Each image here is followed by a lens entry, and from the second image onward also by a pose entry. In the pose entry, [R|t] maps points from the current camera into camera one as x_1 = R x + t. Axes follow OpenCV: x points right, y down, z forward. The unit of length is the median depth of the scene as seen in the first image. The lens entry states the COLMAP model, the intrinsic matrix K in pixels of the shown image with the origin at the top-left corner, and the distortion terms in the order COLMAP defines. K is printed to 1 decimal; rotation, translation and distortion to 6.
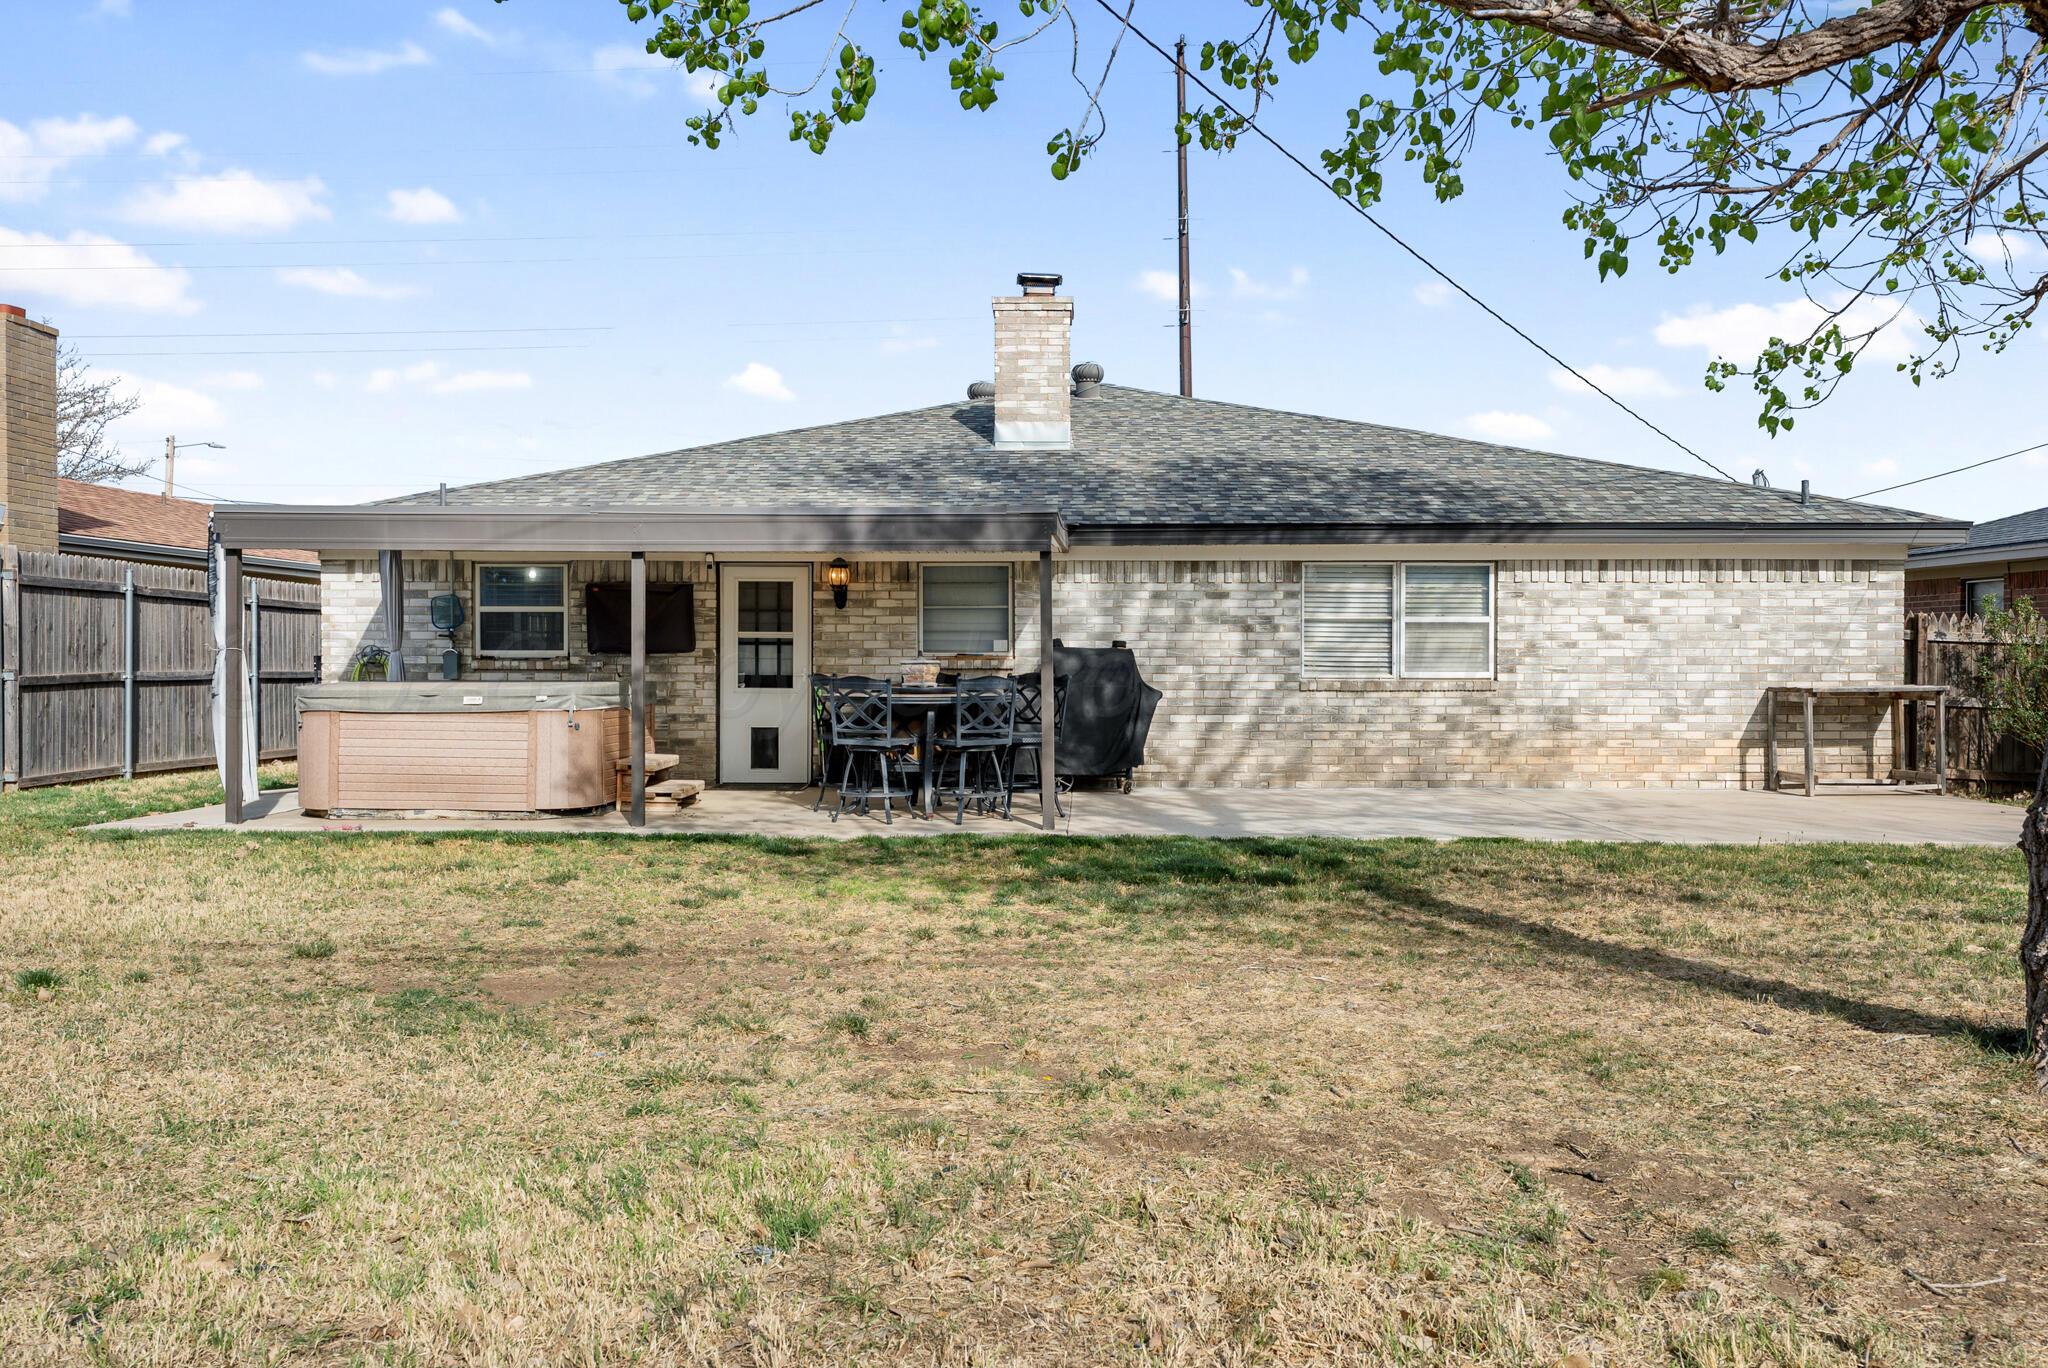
lens RADIAL K [[1617.2, 0, 1025.1], [0, 1617.2, 663.8], [0, 0, 1]] dist [-0.005049, 0.005080]
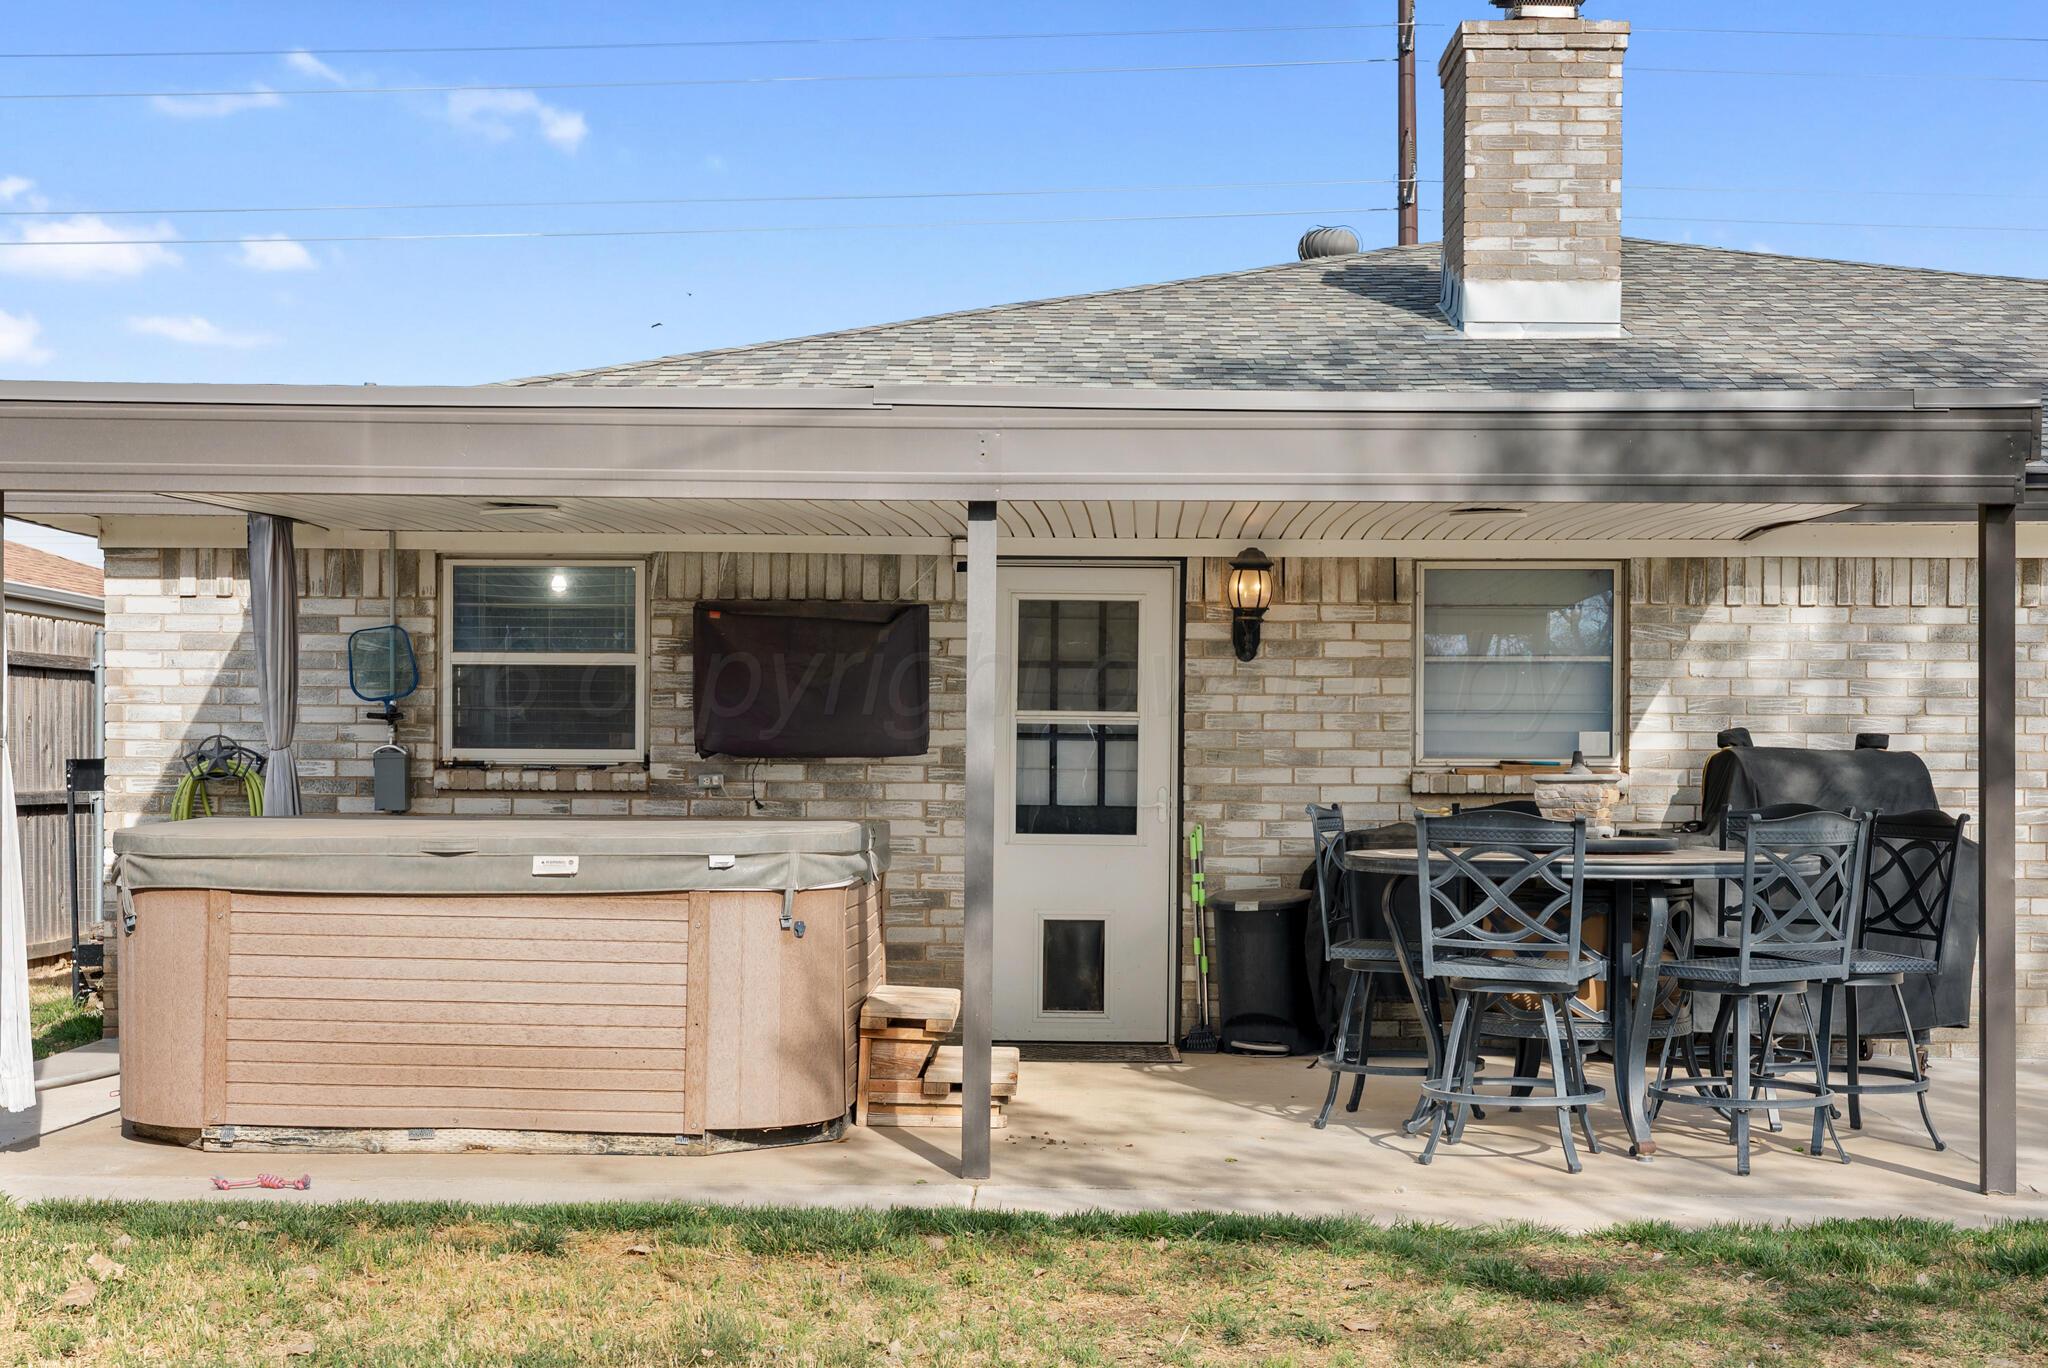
lens RADIAL K [[2669.9, 0, 1024.5], [0, 2669.9, 698.3], [0, 0, 1]] dist [0.036895, 0.000000]
pose [[0.999971, 0.004629, -0.006032, -0.171818], [-0.004818, 0.999487, -0.031660, 0.000642], [0.005882, 0.031688, 0.999480, 0.246798]]
